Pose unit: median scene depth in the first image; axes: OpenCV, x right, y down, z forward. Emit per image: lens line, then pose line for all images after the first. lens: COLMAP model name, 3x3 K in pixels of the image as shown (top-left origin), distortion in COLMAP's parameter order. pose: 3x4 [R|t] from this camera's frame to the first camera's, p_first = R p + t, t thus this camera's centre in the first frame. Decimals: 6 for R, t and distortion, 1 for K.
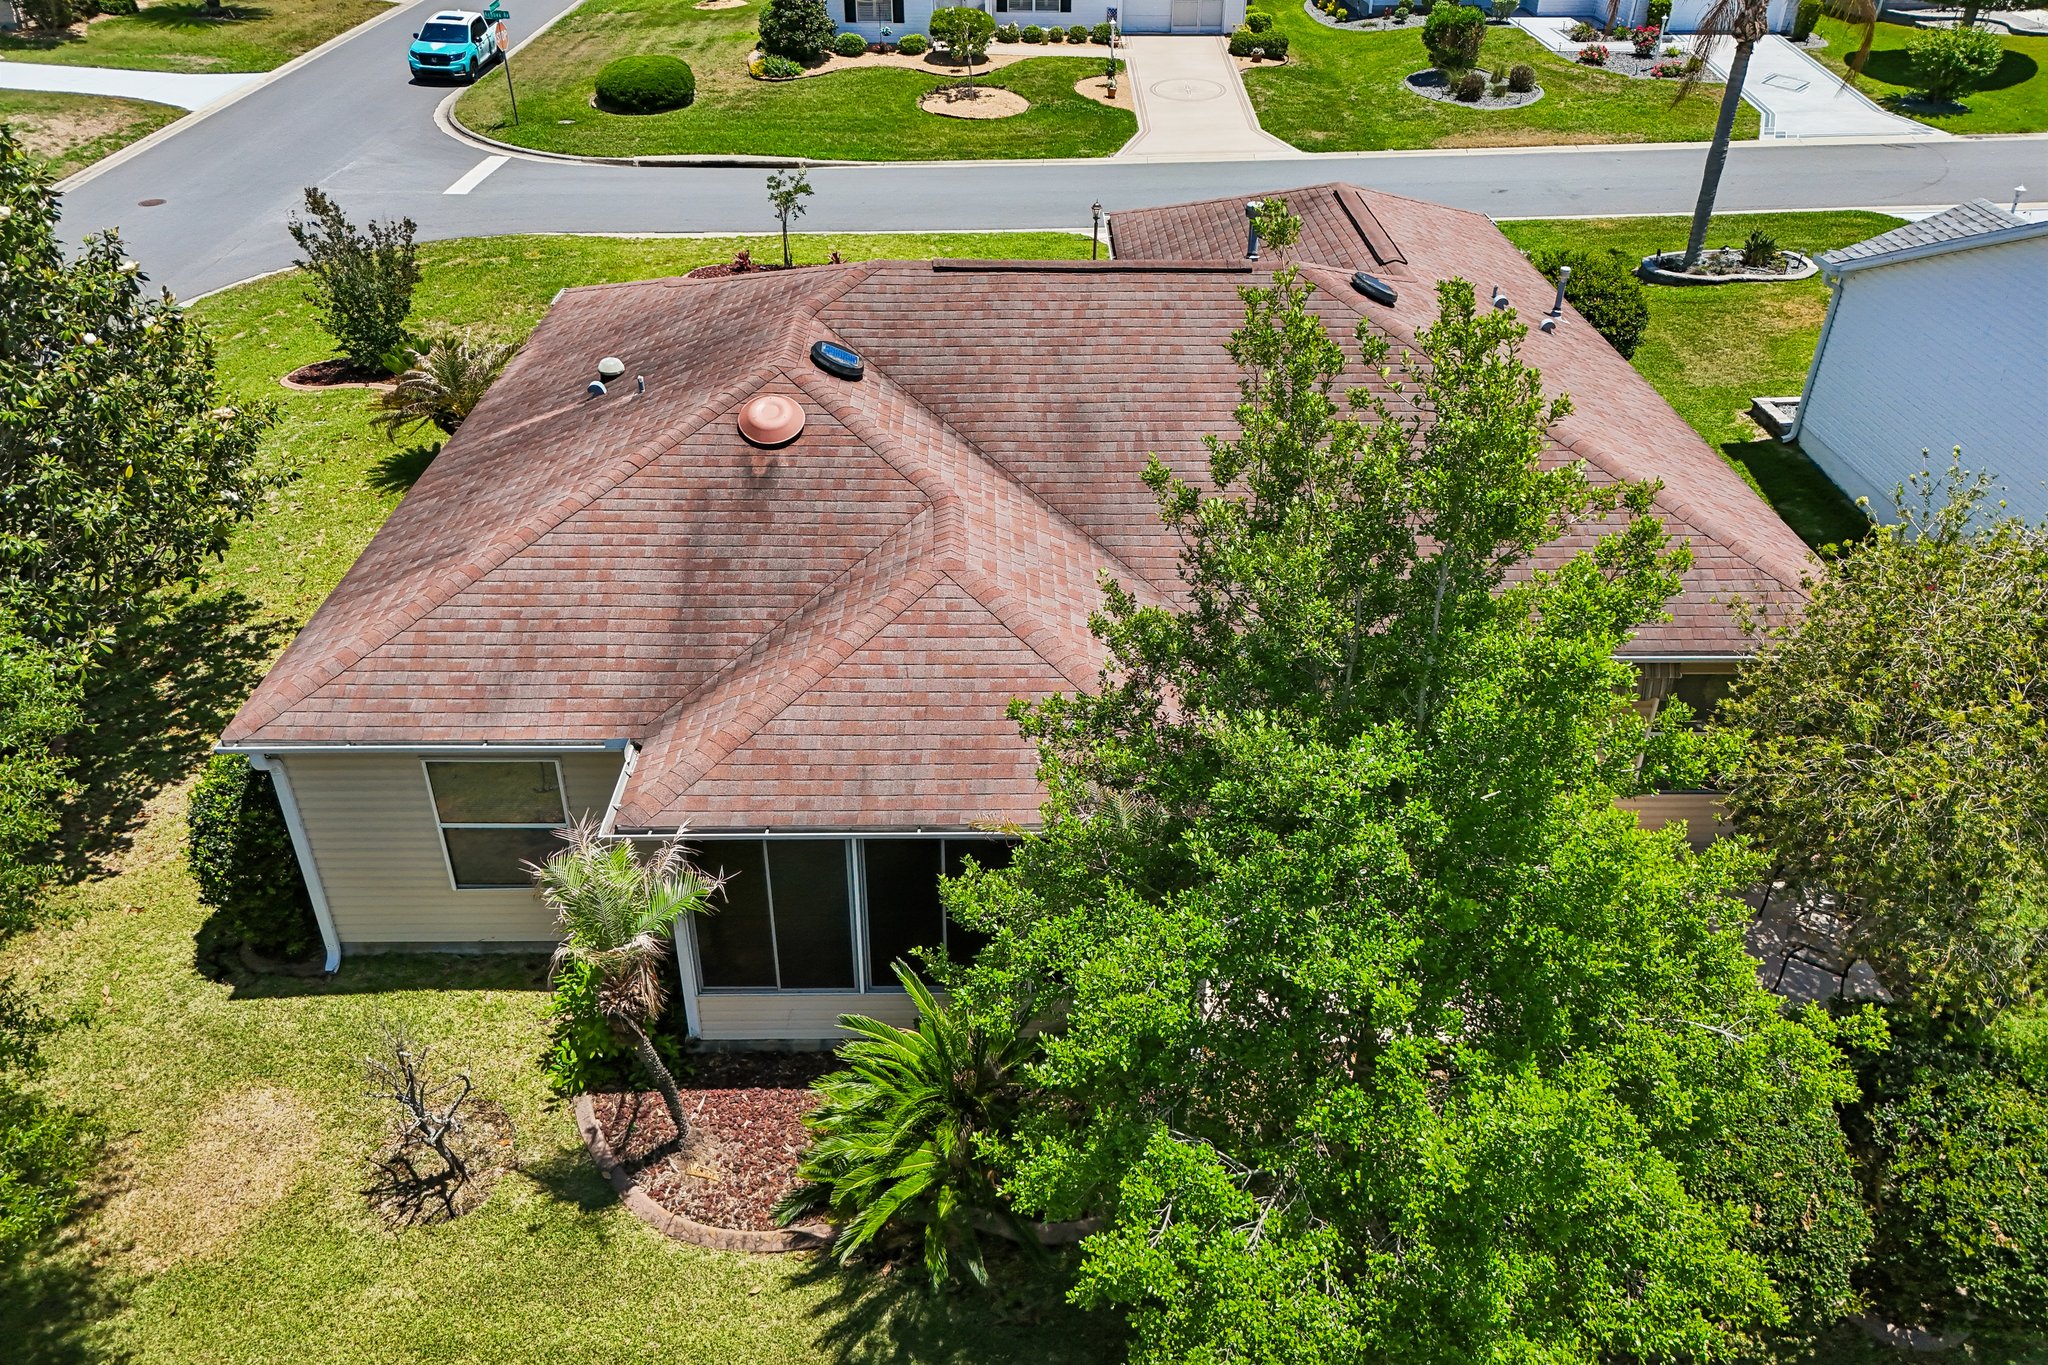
lens RADIAL K [[1511.0, 0, 1024.0], [0, 1511.0, 682.5], [0, 0, 1]] dist [0.060402, -0.052744]
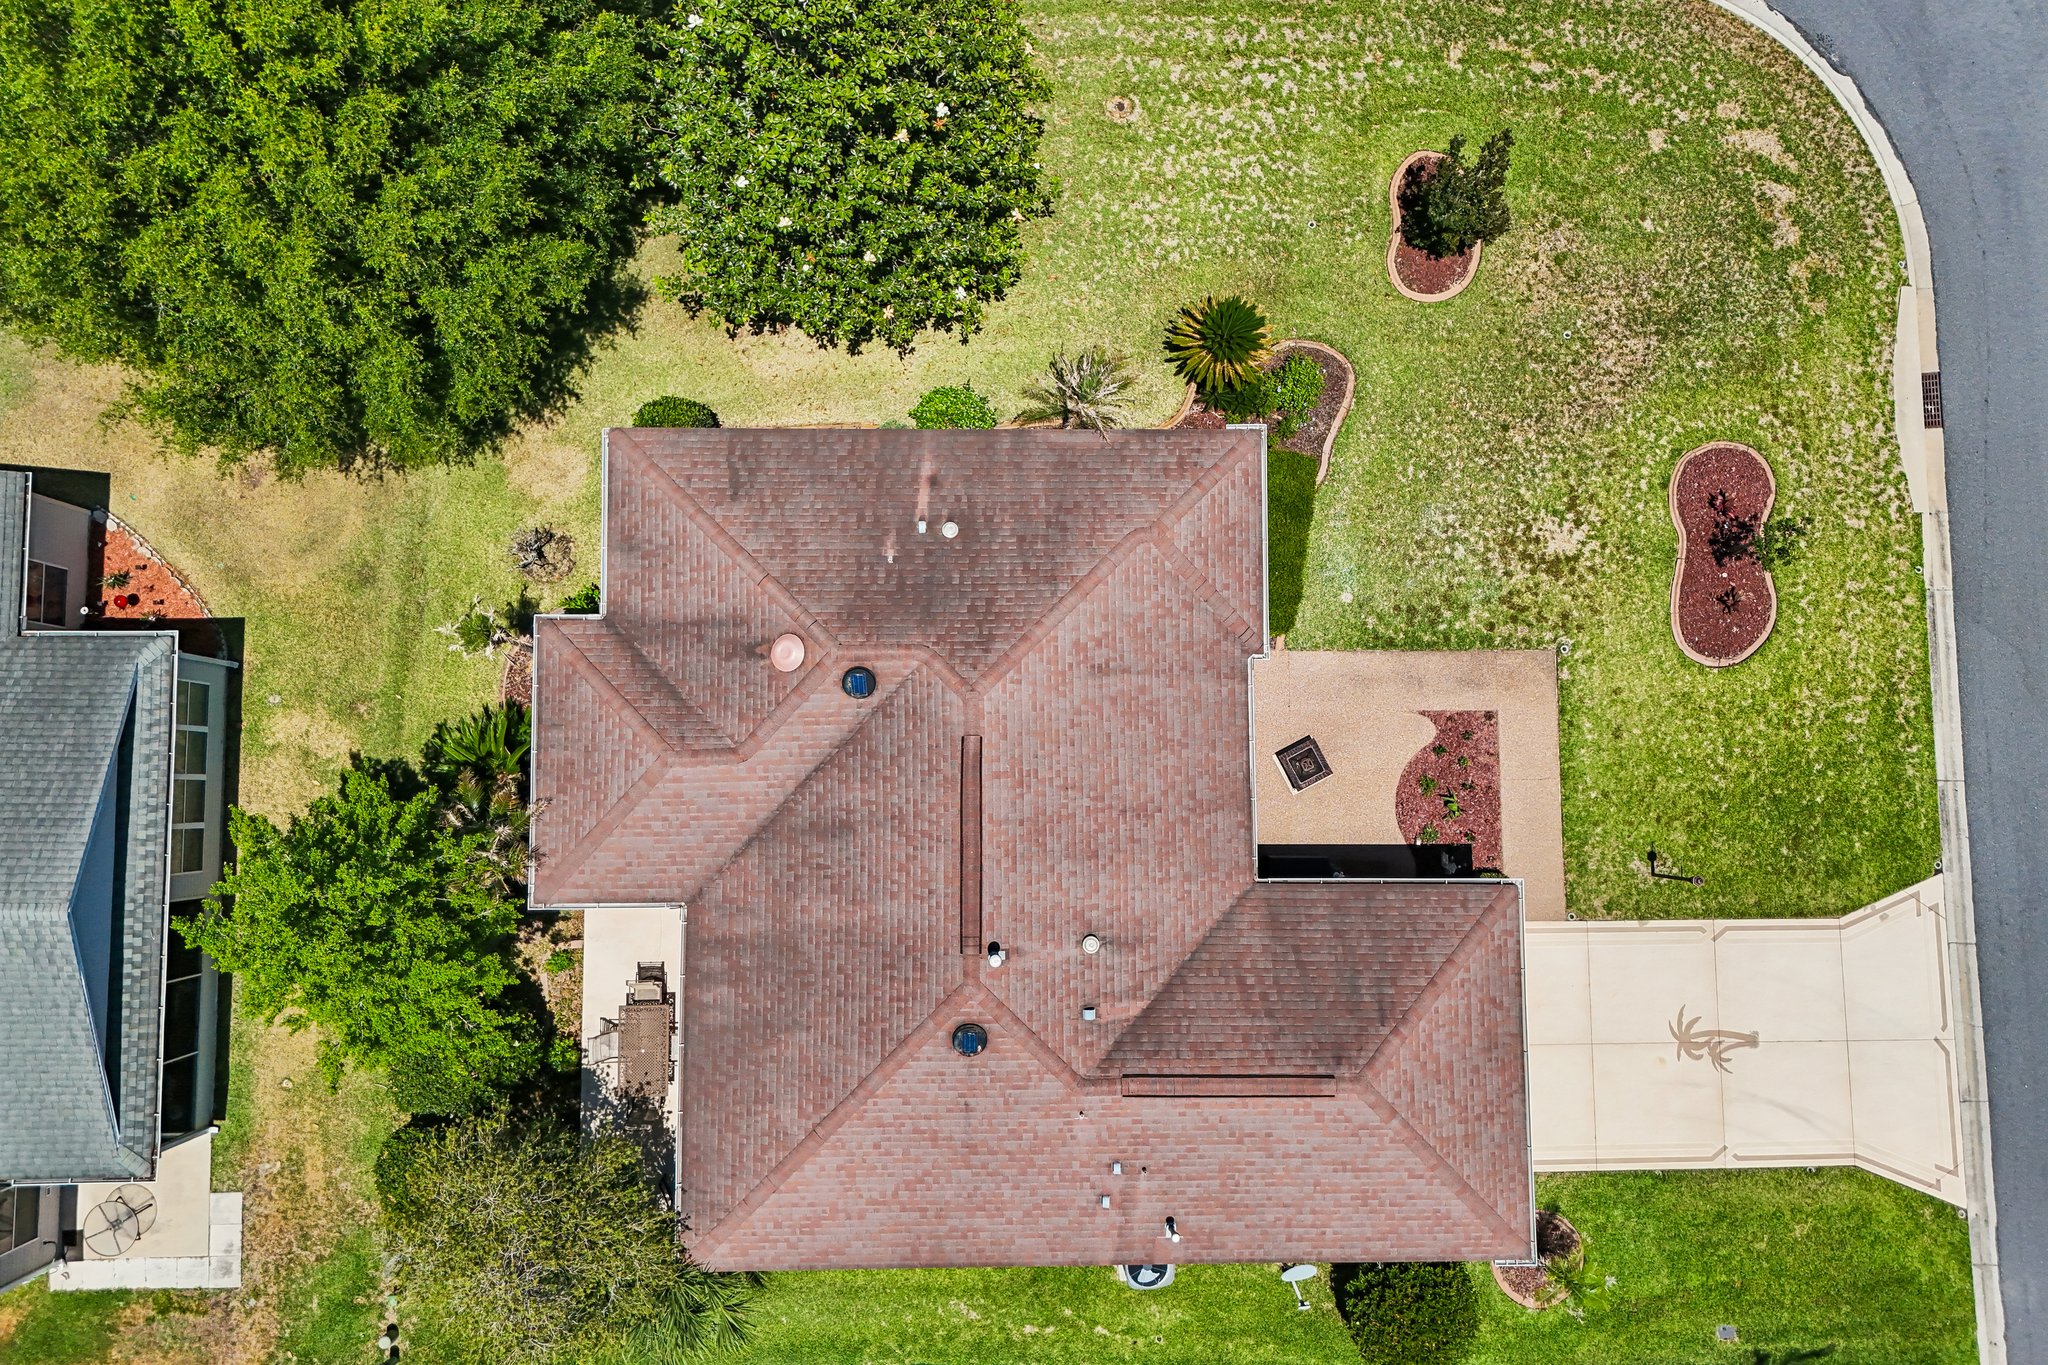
lens RADIAL K [[1511.0, 0, 1024.0], [0, 1511.0, 682.5], [0, 0, 1]] dist [0.060402, -0.052744]
pose [[-0.003794, 0.996405, -0.084630, 0.015802], [-0.559096, 0.068054, 0.826305, -1.893296], [0.829094, 0.050451, 0.556828, 0.277945]]
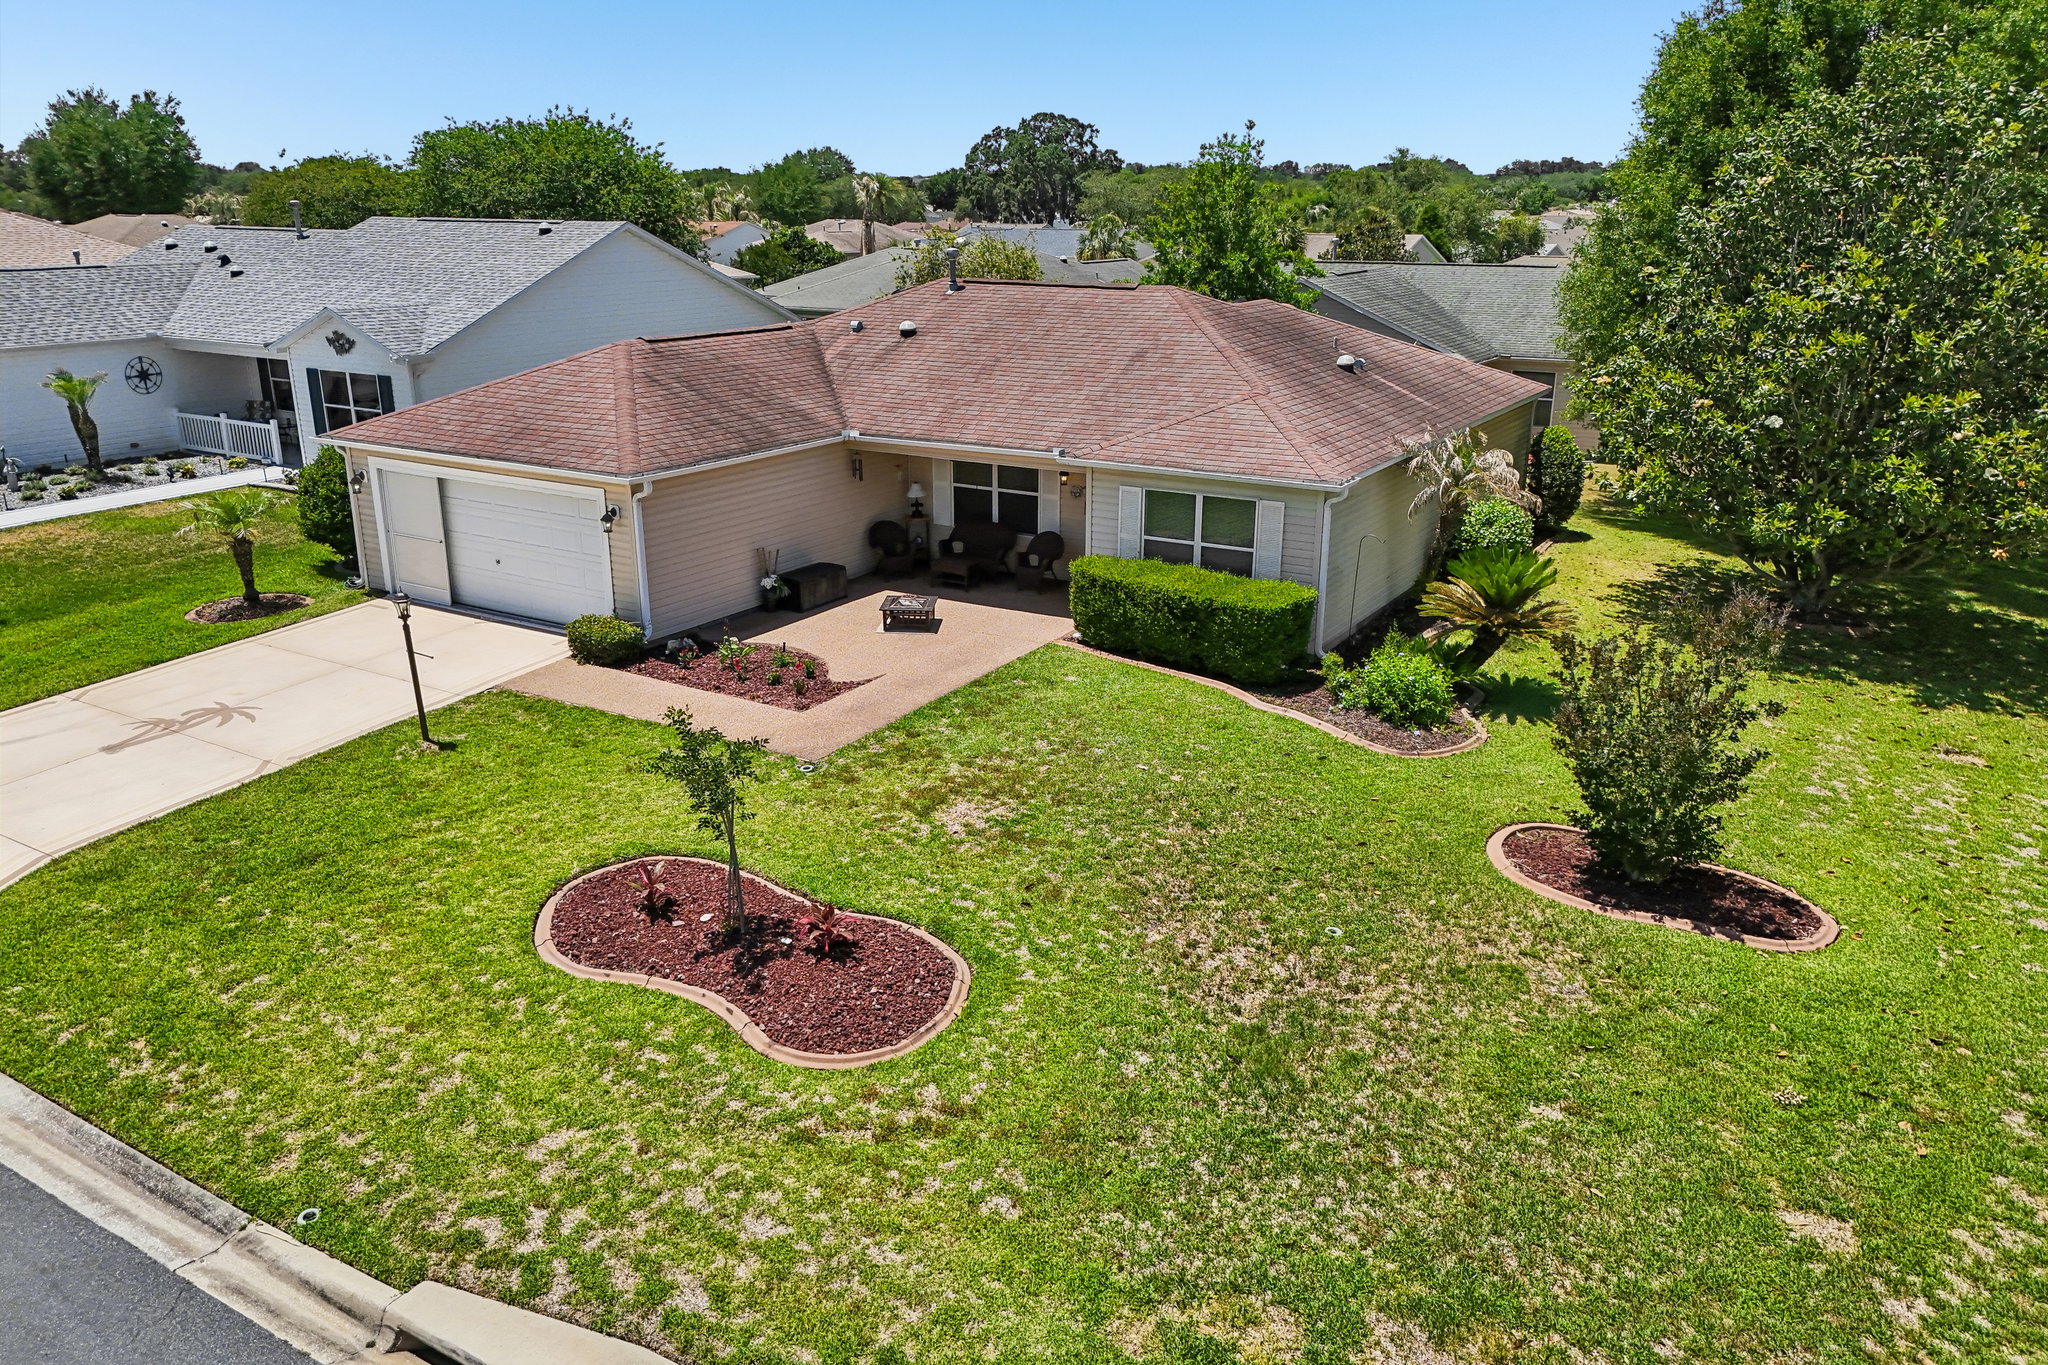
lens RADIAL K [[1511.0, 0, 1024.0], [0, 1511.0, 682.5], [0, 0, 1]] dist [0.060402, -0.052744]
pose [[-0.850597, -0.171126, 0.497192, -0.988889], [0.272683, 0.664919, 0.695361, -1.387467], [-0.449587, 0.727048, -0.518915, 2.669389]]
